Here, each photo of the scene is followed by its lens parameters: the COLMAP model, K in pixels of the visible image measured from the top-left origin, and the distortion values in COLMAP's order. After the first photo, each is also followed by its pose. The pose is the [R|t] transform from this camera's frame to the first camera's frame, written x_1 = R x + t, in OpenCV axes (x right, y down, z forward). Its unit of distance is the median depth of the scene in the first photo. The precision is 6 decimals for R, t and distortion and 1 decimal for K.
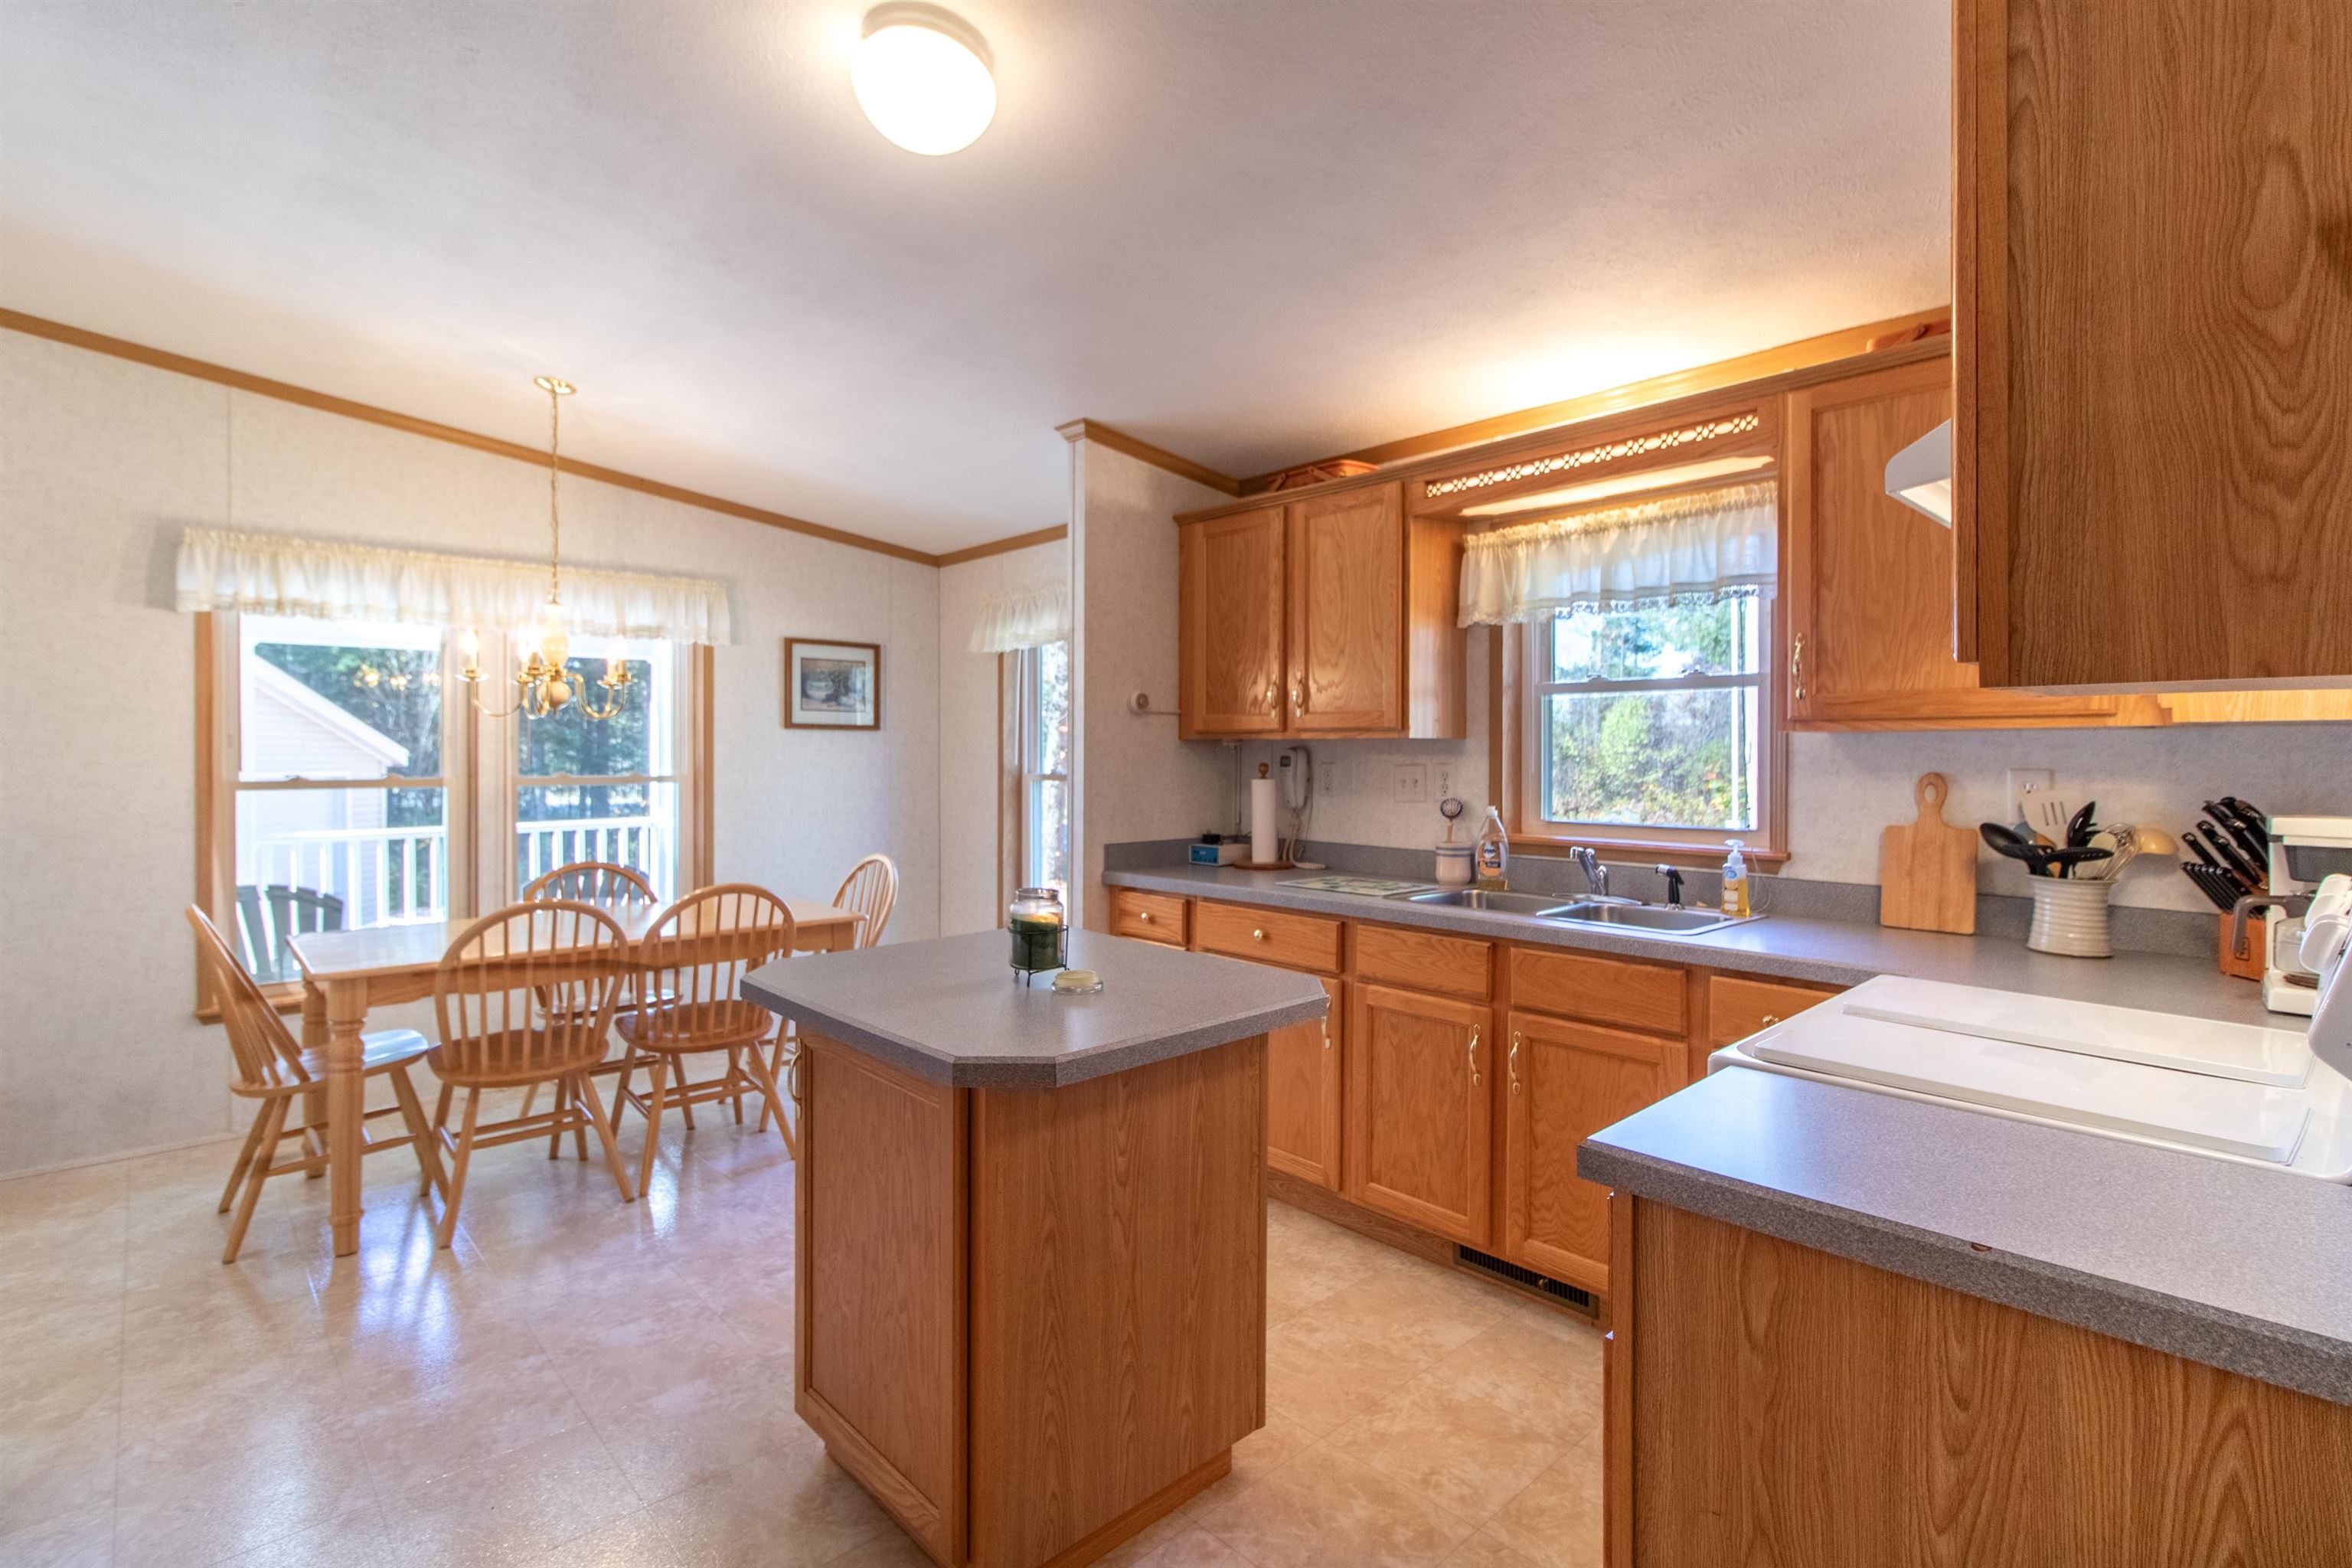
lens RADIAL K [[1099.5, 0, 1198.7], [0, 1099.5, 756.0], [0, 0, 1]] dist [0.000820, 0.001516]
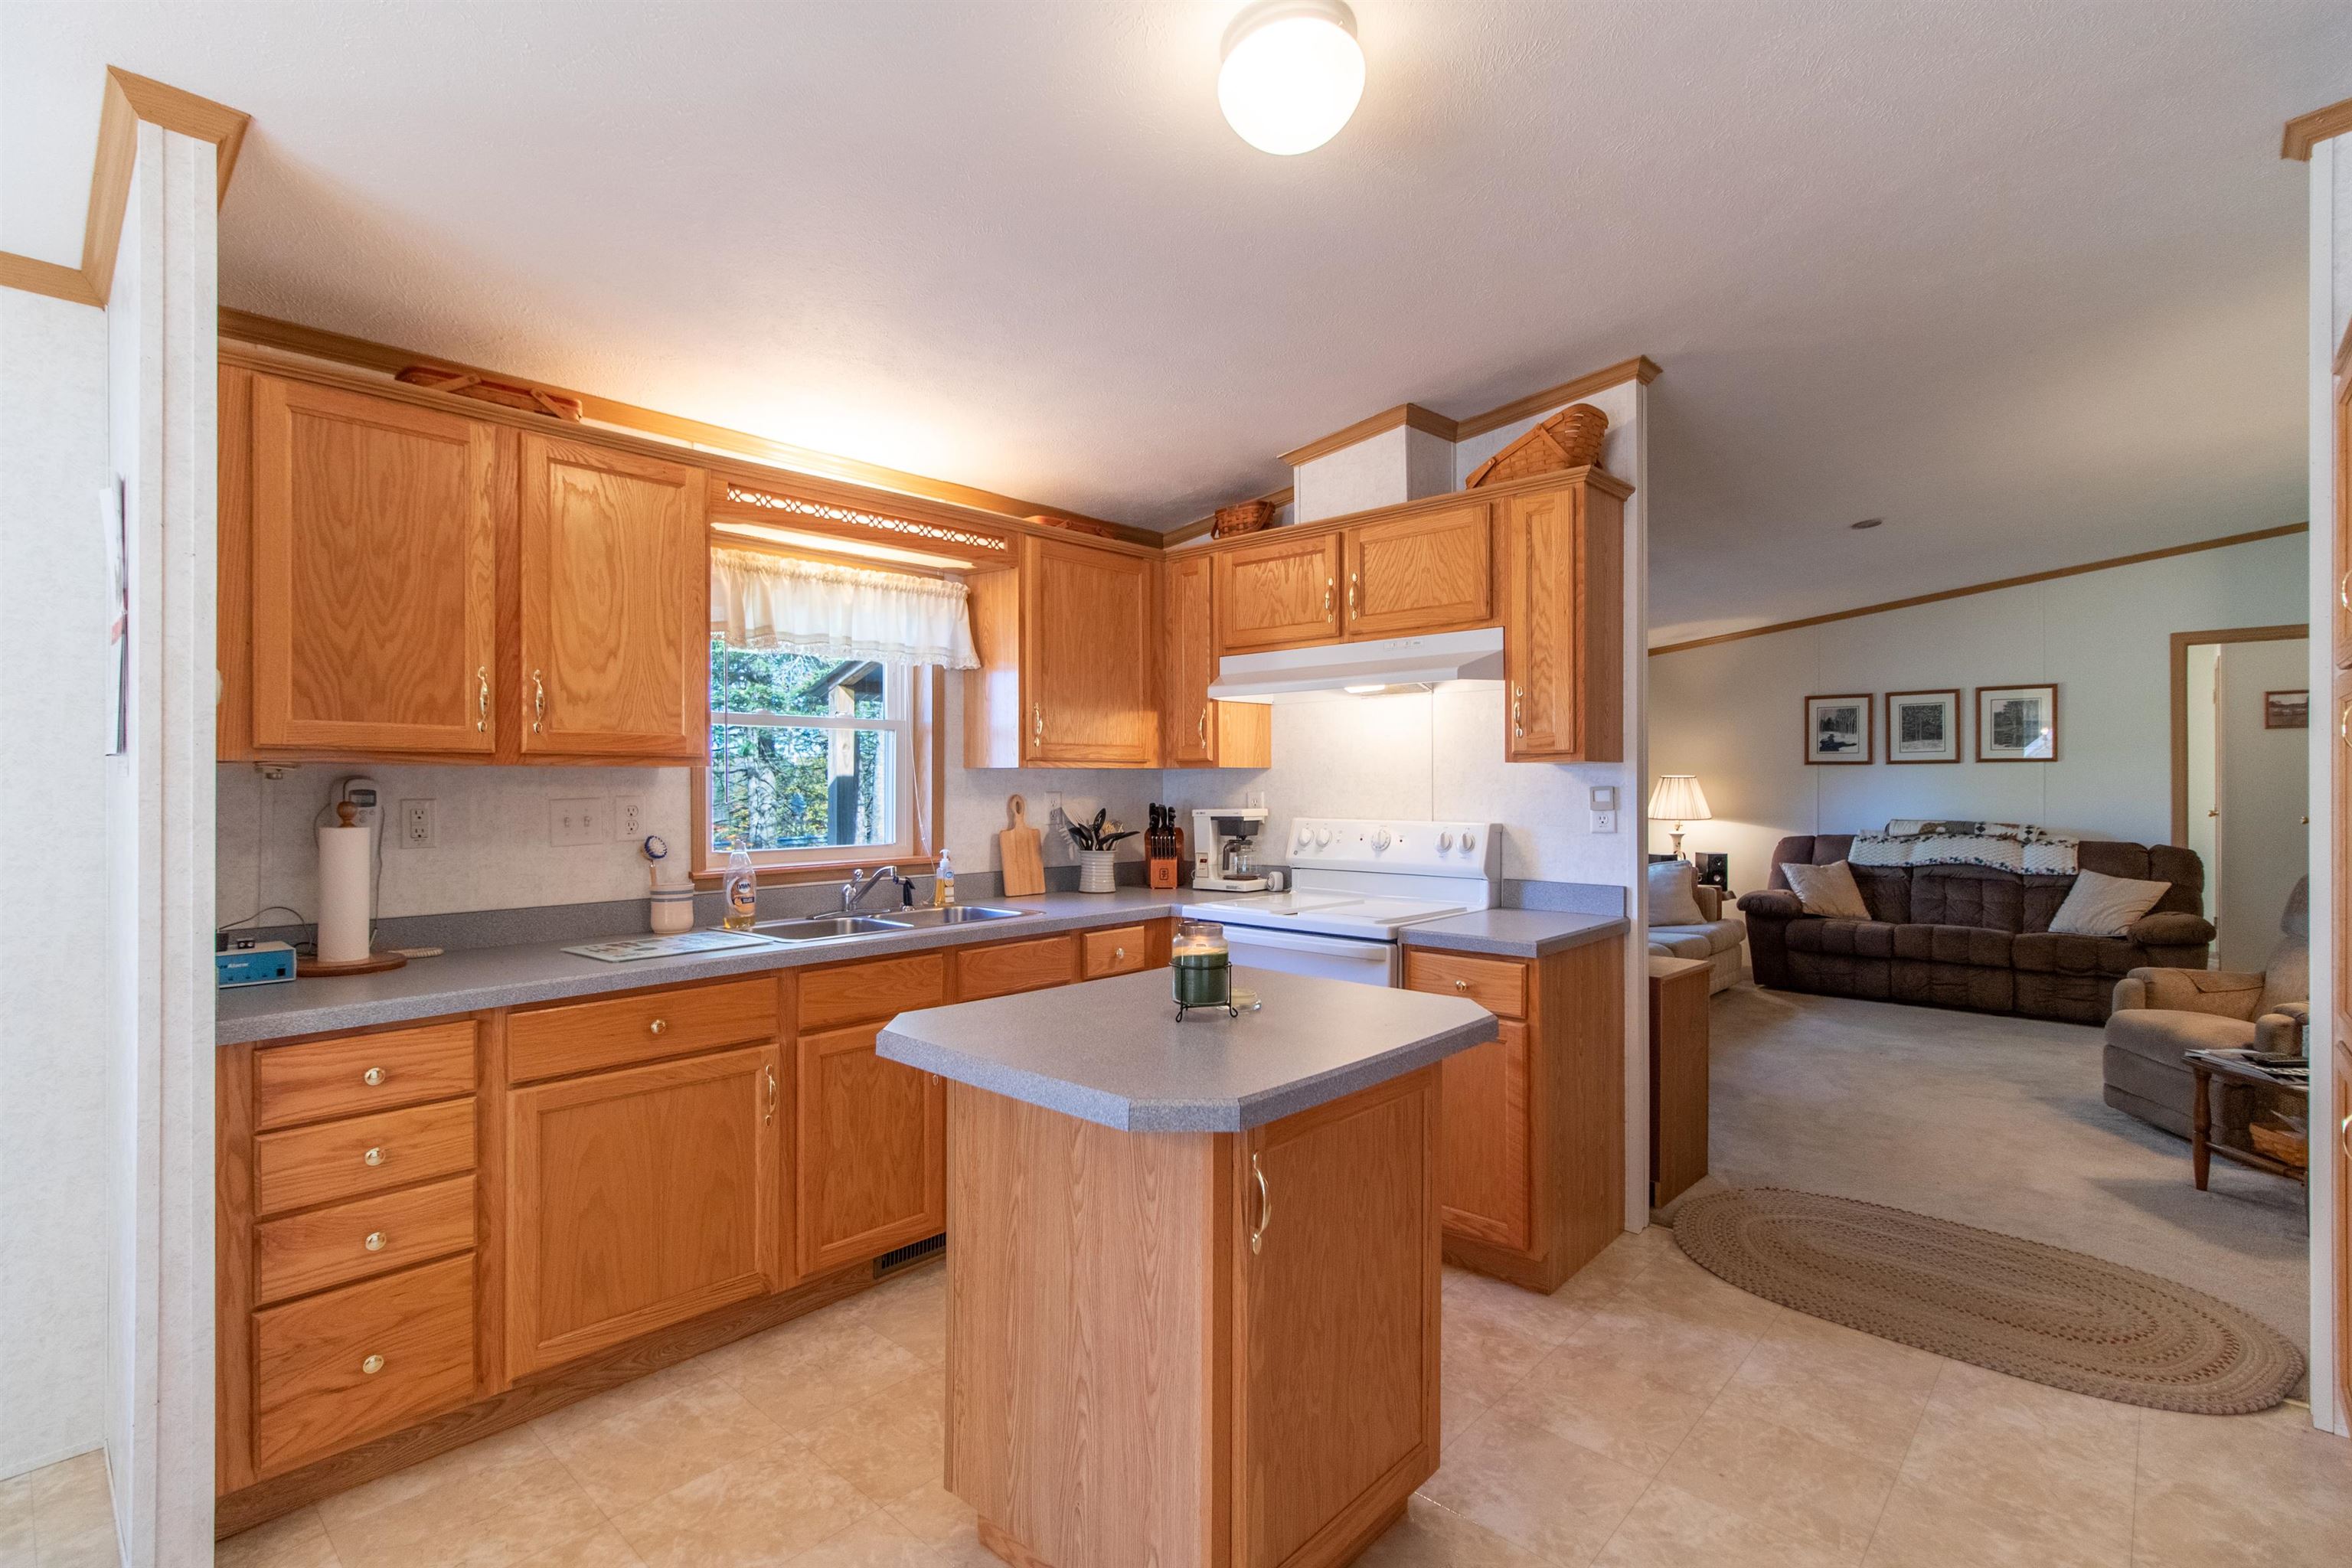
lens RADIAL K [[1099.5, 0, 1174.0], [0, 1099.5, 783.9], [0, 0, 1]] dist [0.000820, 0.001516]
pose [[-0.077509, -0.003013, 0.996987, -0.605309], [0.005875, 0.999977, 0.003479, -0.003120], [-0.996974, 0.006127, -0.077490, 0.594308]]
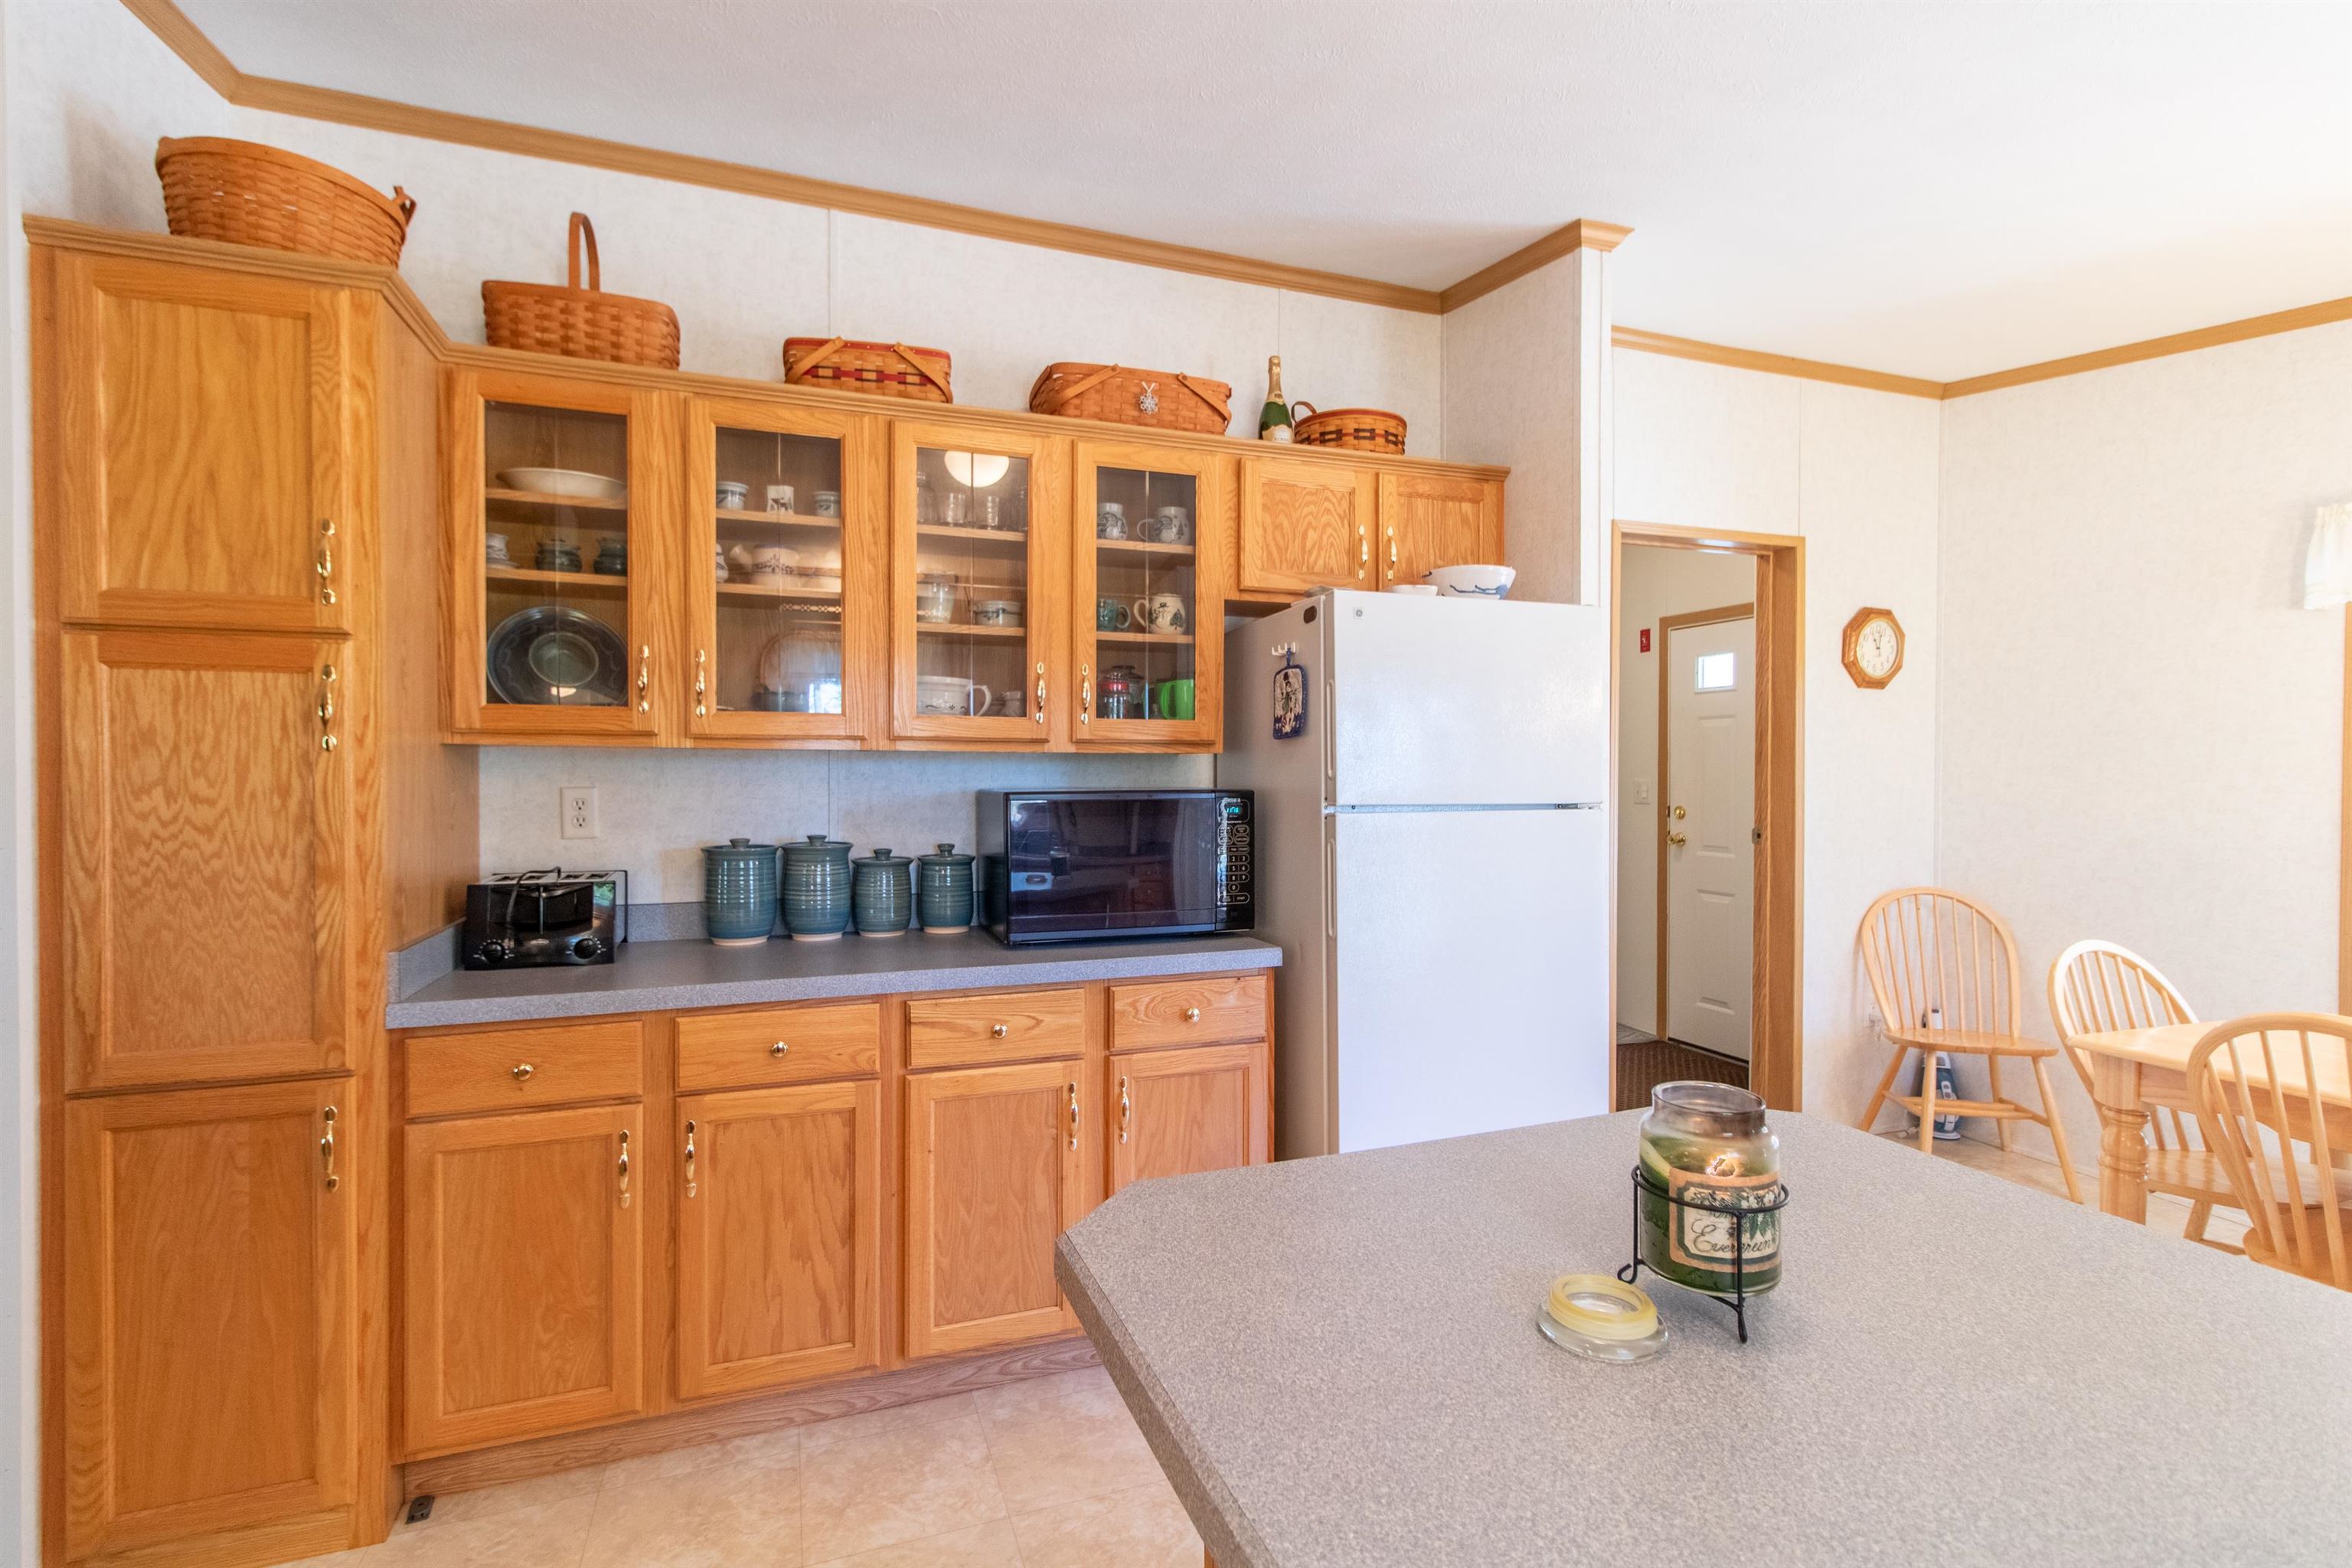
lens RADIAL K [[1099.5, 0, 1158.5], [0, 1099.5, 778.6], [0, 0, 1]] dist [0.000820, 0.001516]
pose [[-0.396844, 0.005838, -0.917868, 0.204372], [-0.009671, 0.999898, 0.010541, -0.003305], [0.917835, 0.013060, -0.396747, 0.508048]]
